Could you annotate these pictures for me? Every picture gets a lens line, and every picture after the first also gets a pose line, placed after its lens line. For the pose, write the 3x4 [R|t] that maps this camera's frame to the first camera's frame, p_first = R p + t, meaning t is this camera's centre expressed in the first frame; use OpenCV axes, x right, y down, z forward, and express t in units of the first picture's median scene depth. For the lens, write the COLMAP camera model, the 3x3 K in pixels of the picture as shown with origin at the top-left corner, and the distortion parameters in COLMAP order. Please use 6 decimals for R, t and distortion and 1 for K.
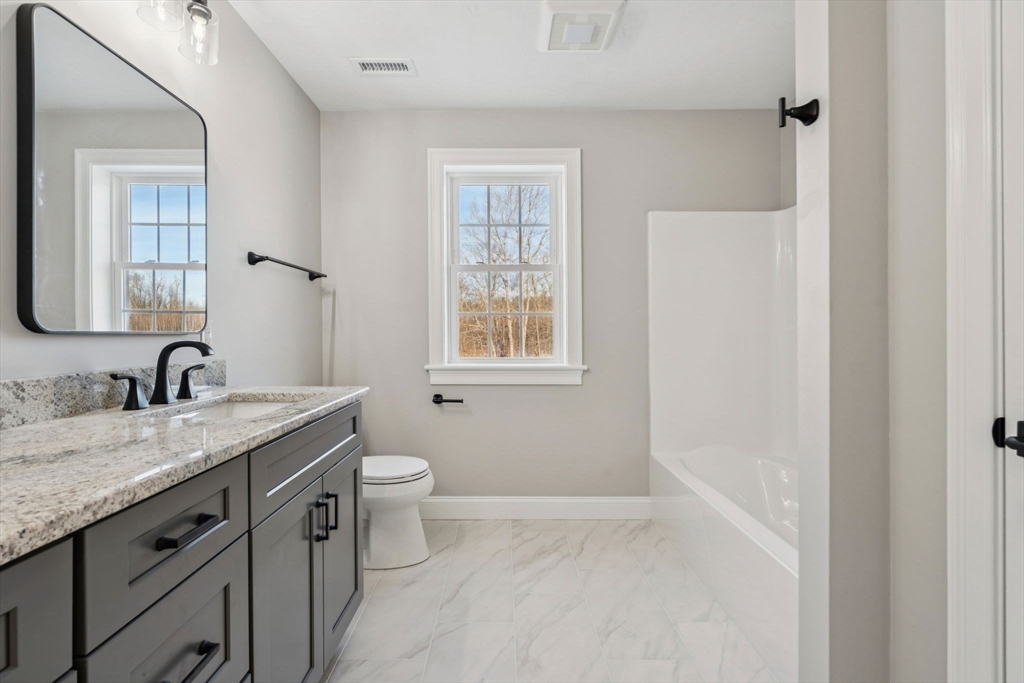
lens RADIAL K [[450.8, 0, 512.5], [0, 450.8, 335.7], [0, 0, 1]] dist [-0.002250, 0.001515]
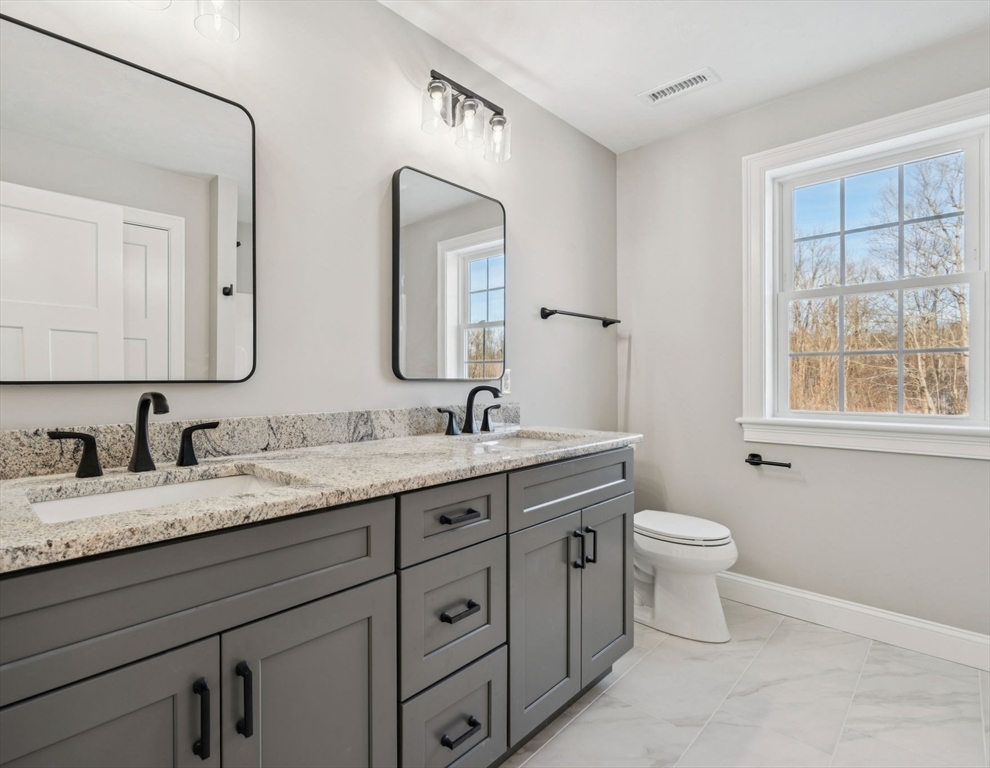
lens RADIAL K [[572.1, 0, 496.0], [0, 572.1, 381.9], [0, 0, 1]] dist [0.001863, 0.002881]
pose [[0.738636, 0.000522, -0.674105, 0.276584], [-0.001891, 0.999997, -0.001298, 0.001758], [0.674102, 0.002234, 0.738635, -0.126998]]
